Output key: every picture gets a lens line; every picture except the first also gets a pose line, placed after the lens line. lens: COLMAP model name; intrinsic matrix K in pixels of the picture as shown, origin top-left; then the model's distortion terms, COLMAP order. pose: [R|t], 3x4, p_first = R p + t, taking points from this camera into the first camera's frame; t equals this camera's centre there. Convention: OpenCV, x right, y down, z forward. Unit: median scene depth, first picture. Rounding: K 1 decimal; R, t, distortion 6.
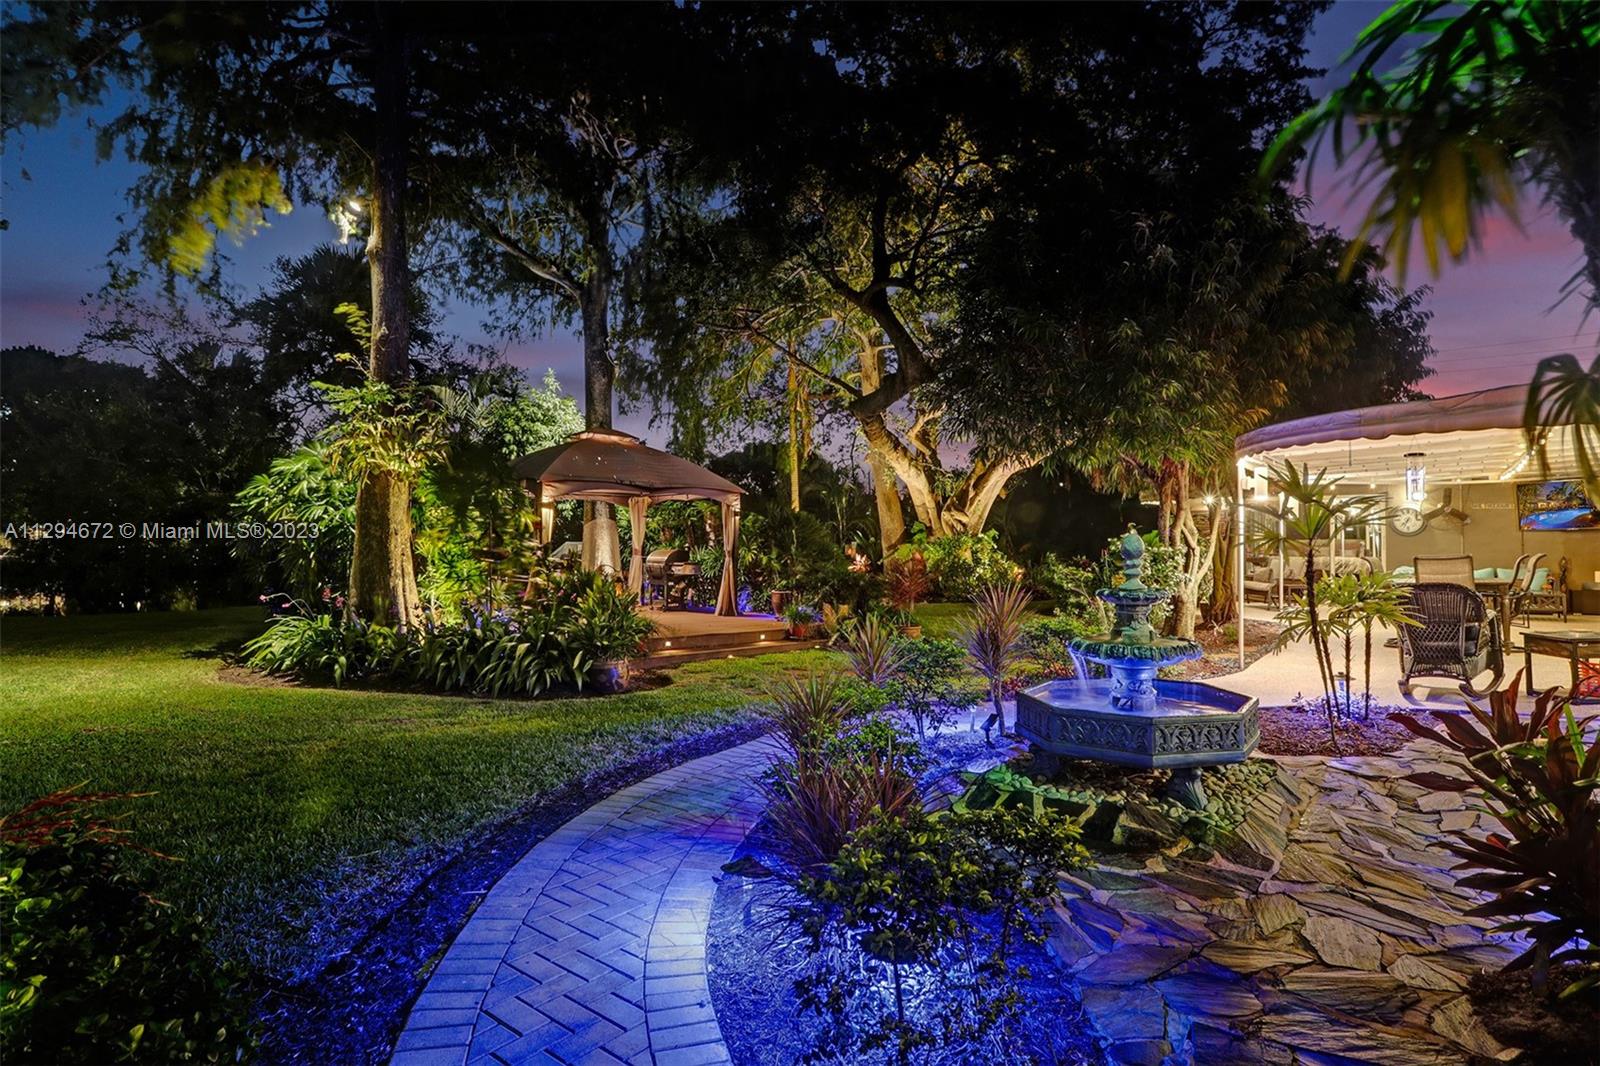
lens RADIAL K [[856.7, 0, 796.8], [0, 856.7, 518.0], [0, 0, 1]] dist [-0.069536, 0.027416]
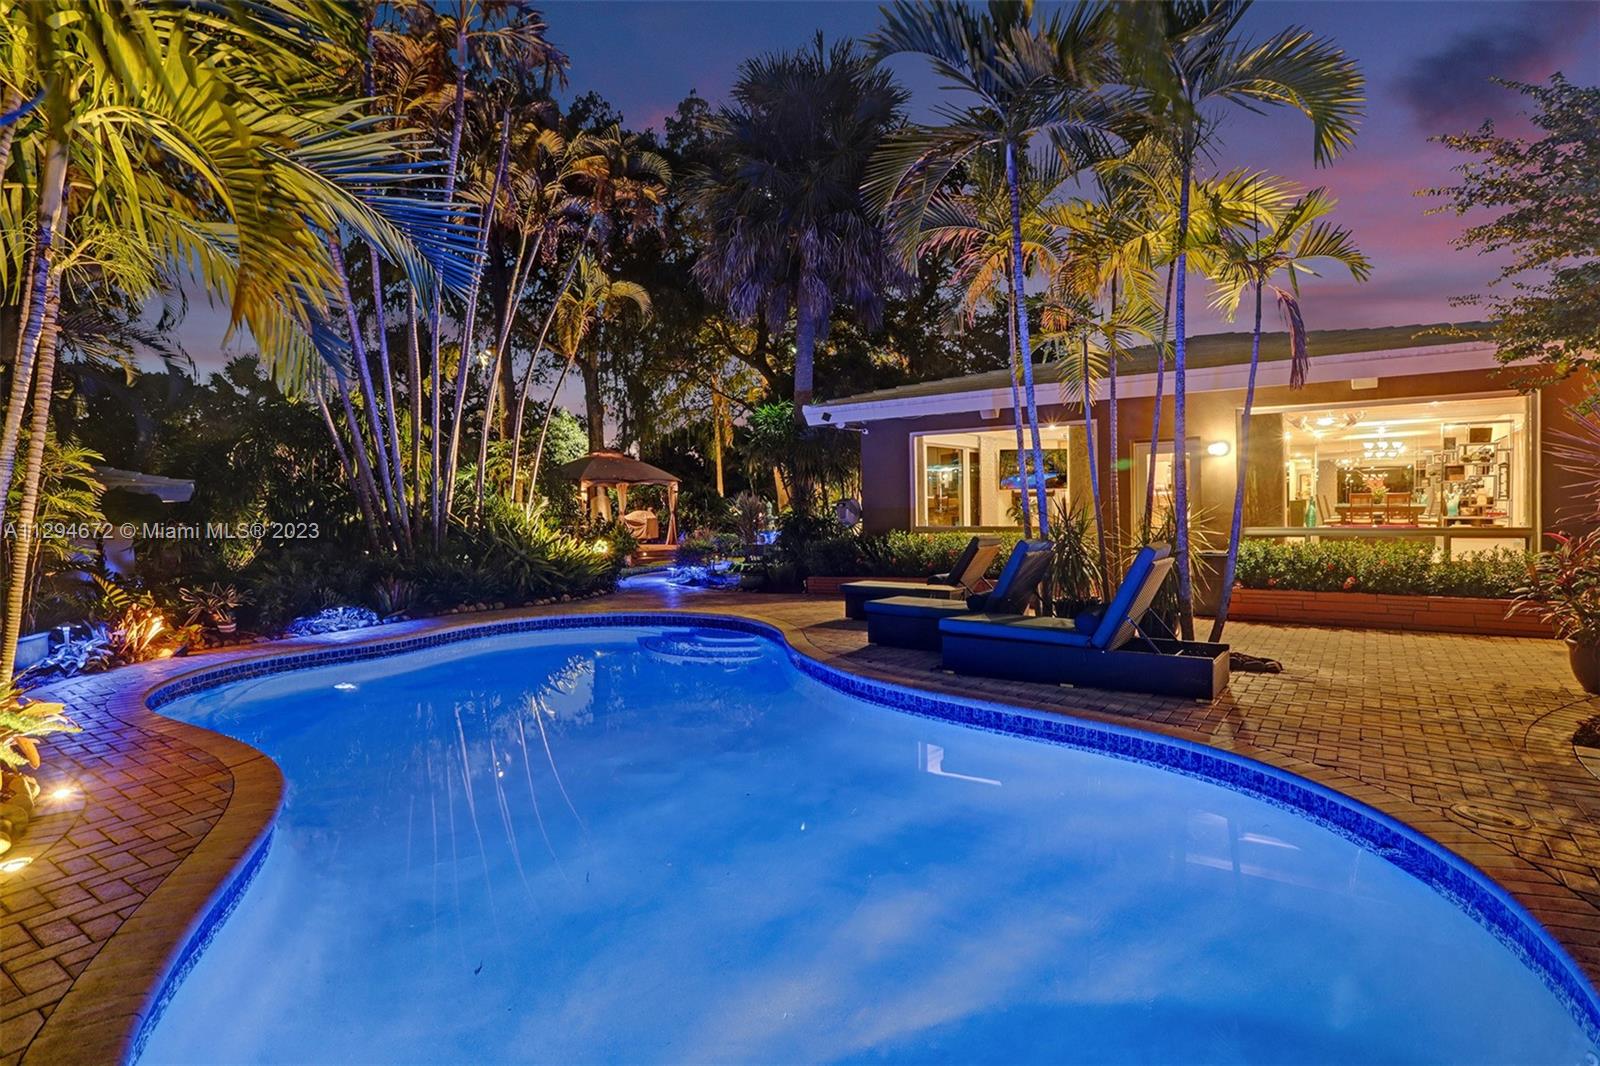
lens RADIAL K [[856.7, 0, 796.8], [0, 856.7, 518.0], [0, 0, 1]] dist [-0.069536, 0.027416]
pose [[0.998220, -0.028458, 0.052412, 0.108333], [0.025905, 0.998475, 0.048759, -0.036190], [-0.053719, -0.047315, 0.997434, -1.030660]]
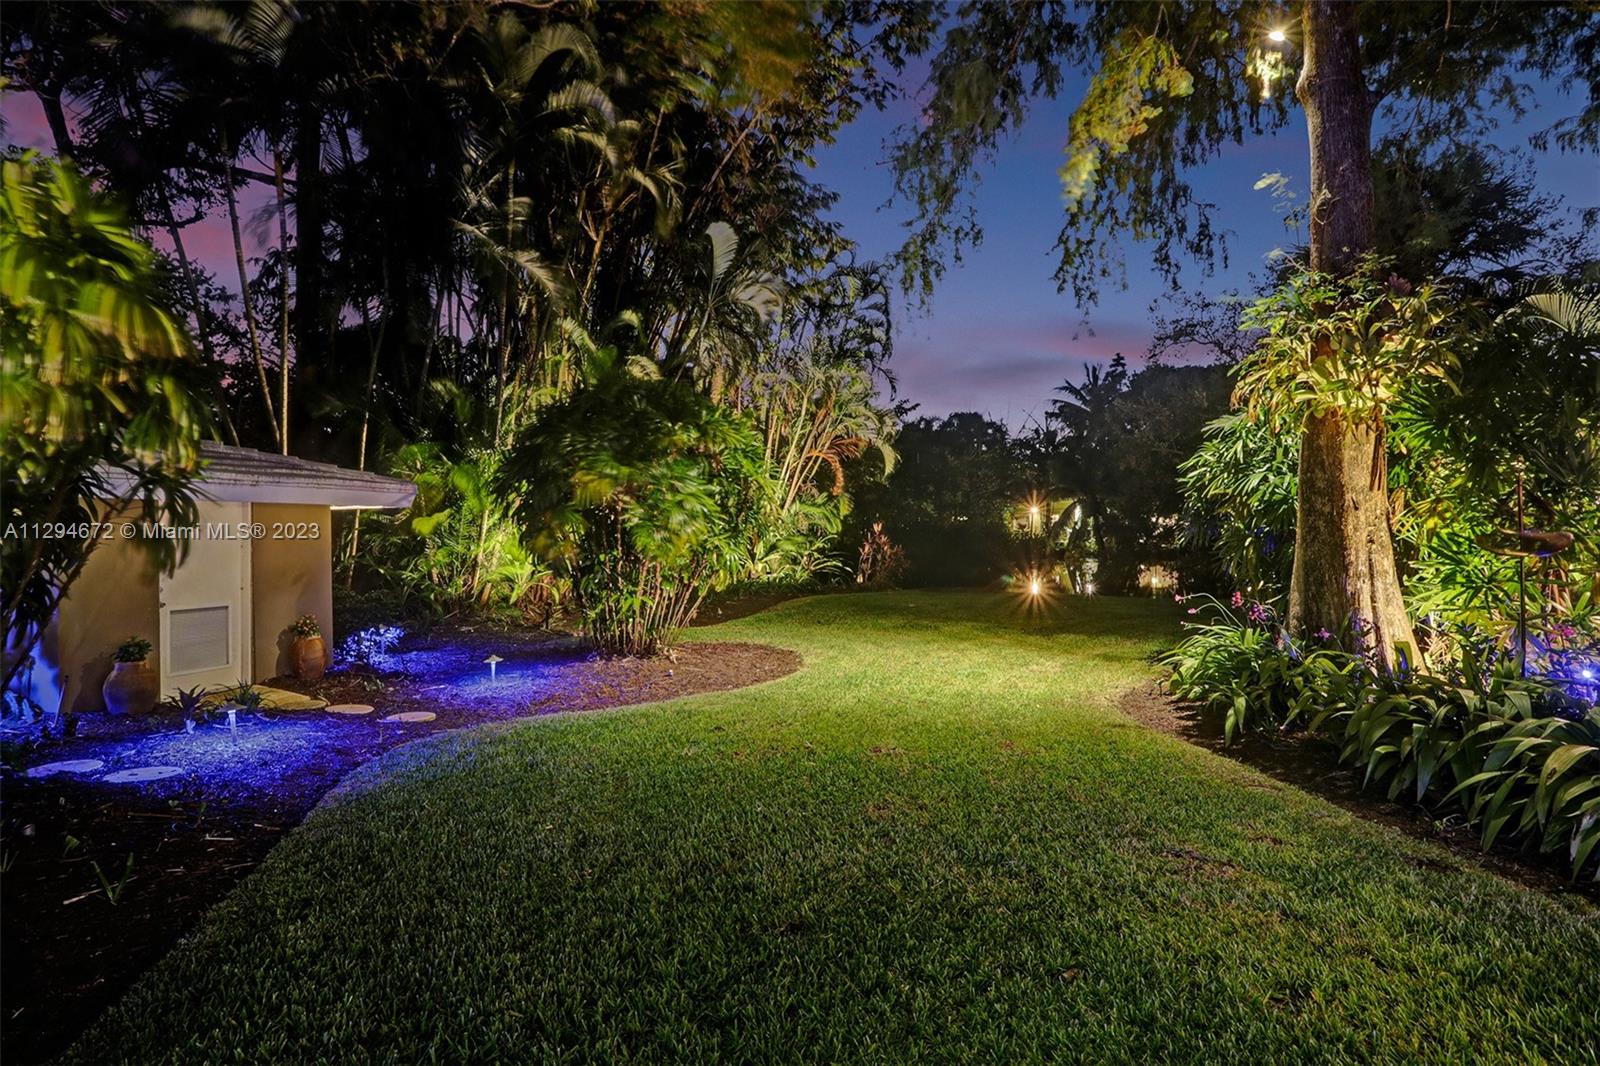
lens RADIAL K [[806.6, 0, 801.4], [0, 806.6, 523.9], [0, 0, 1]] dist [-0.066566, 0.023812]
pose [[0.333858, -0.015152, -0.942502, -0.064477], [0.038189, 0.999267, -0.002537, 0.015926], [0.941850, -0.035146, 0.334192, 0.415576]]
